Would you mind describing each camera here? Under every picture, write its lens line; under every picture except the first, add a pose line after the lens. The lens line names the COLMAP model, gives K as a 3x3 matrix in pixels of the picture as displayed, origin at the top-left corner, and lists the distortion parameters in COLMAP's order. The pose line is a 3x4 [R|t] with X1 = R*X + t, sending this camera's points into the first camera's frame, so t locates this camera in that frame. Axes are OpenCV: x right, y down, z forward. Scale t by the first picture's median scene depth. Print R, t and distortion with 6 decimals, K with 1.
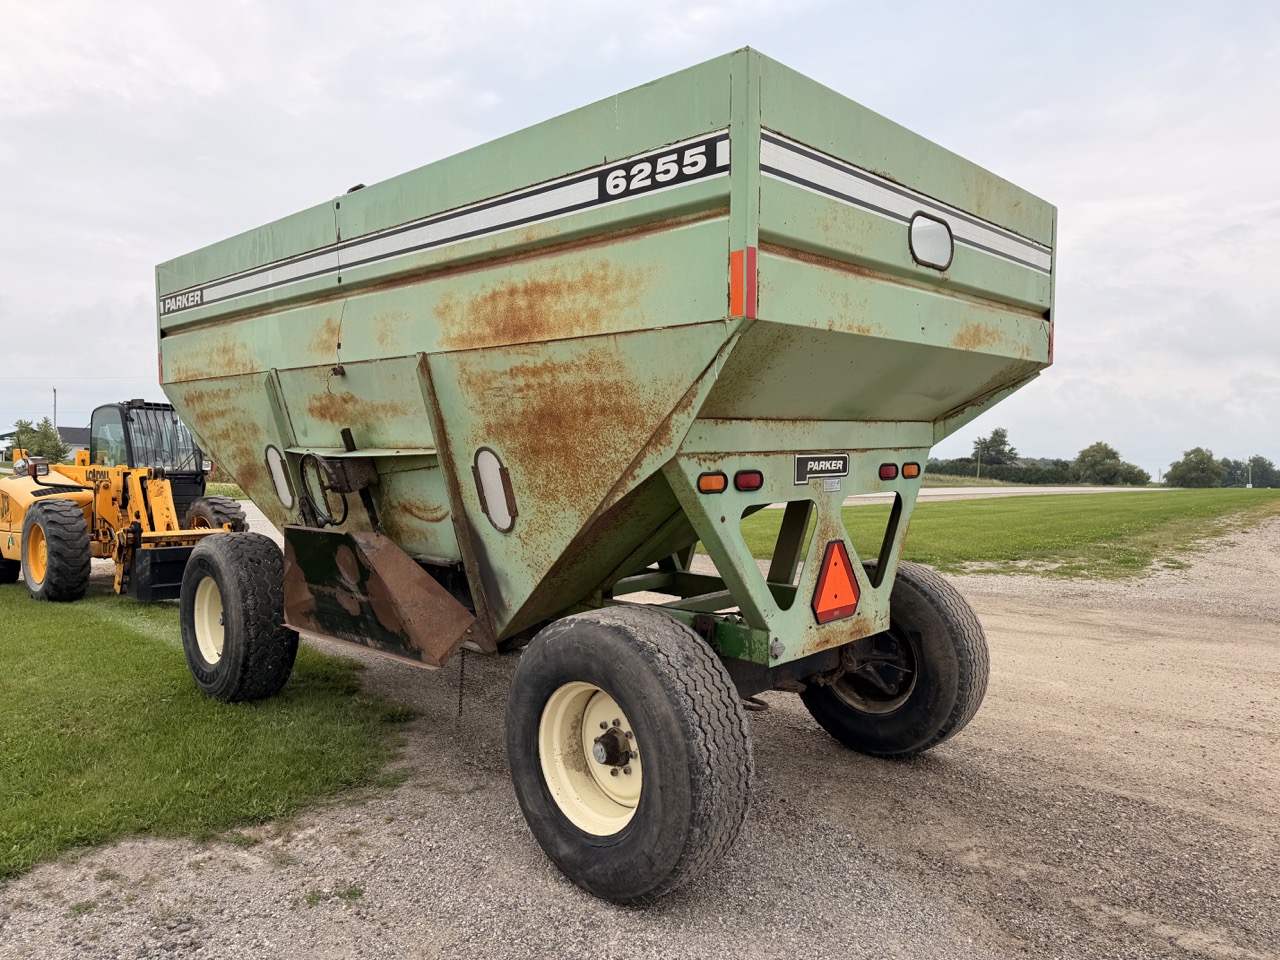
lens RADIAL K [[893.2, 0, 650.4], [0, 893.2, 512.6], [0, 0, 1]] dist [0.072641, -0.086603]
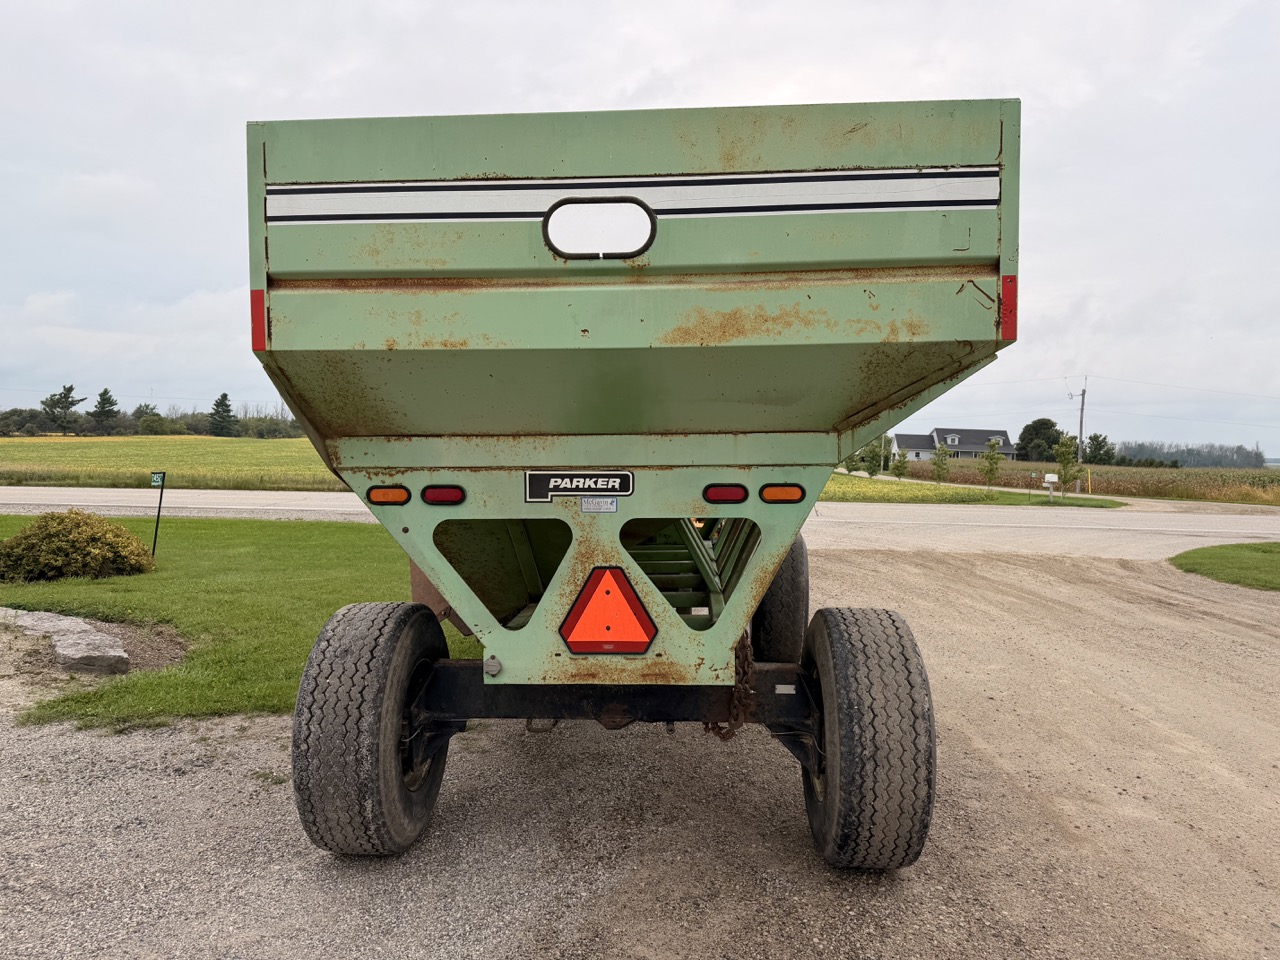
lens RADIAL K [[893.2, 0, 640.3], [0, 893.2, 503.4], [0, 0, 1]] dist [0.072641, -0.086603]
pose [[0.640882, 0.045667, -0.766280, 0.998268], [-0.058793, 0.998217, 0.010317, -0.047483], [0.765385, 0.038439, 0.642424, 0.481895]]
